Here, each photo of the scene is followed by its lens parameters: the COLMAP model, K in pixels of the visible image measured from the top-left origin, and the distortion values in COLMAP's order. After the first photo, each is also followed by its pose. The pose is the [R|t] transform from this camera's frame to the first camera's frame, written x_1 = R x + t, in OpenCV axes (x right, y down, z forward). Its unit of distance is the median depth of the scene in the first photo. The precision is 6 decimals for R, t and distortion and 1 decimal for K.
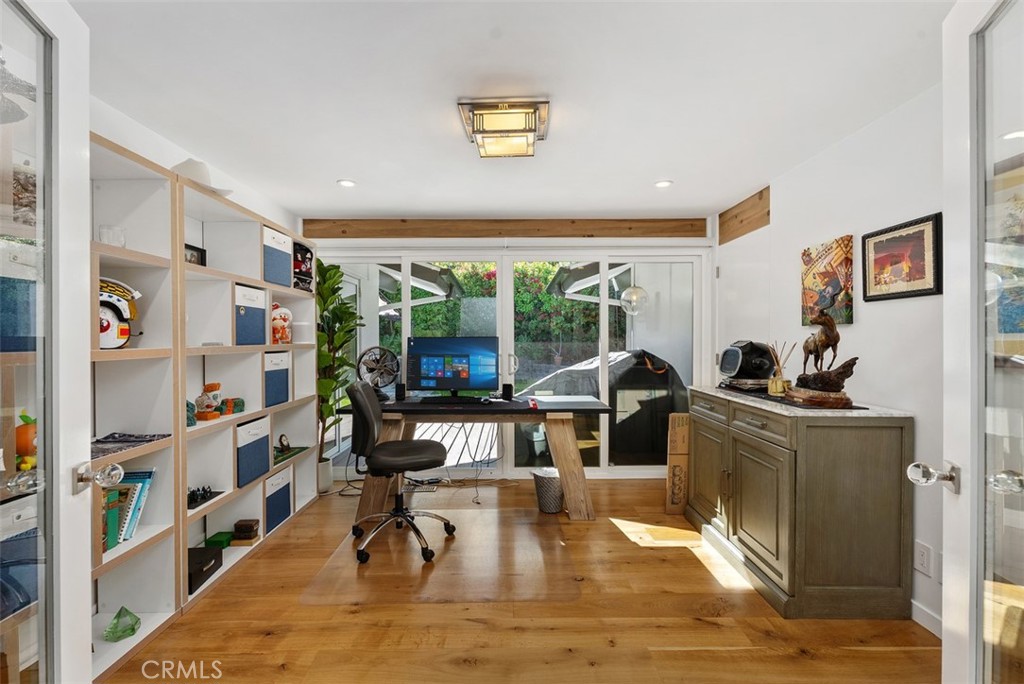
lens RADIAL K [[456.9, 0, 513.3], [0, 456.9, 335.7], [0, 0, 1]] dist [-0.006513, 0.001602]
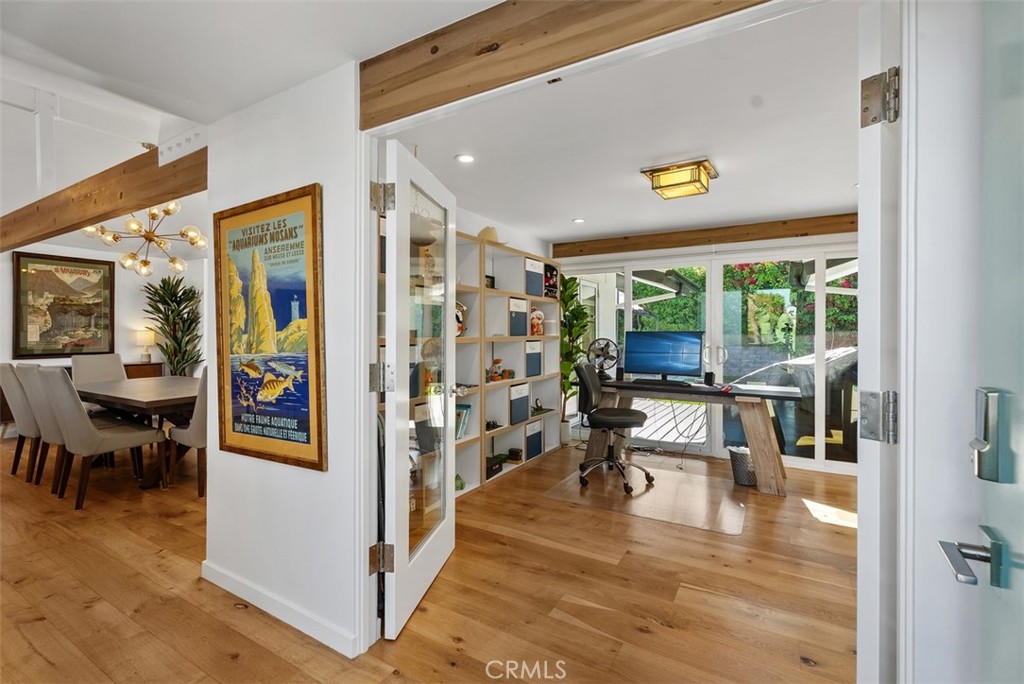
lens RADIAL K [[456.9, 0, 511.5], [0, 456.9, 334.8], [0, 0, 1]] dist [-0.006513, 0.001602]
pose [[0.855486, 0.011093, -0.517707, 0.191586], [-0.004049, 0.999883, 0.014733, -0.005596], [0.517810, -0.010508, 0.855431, -0.313906]]
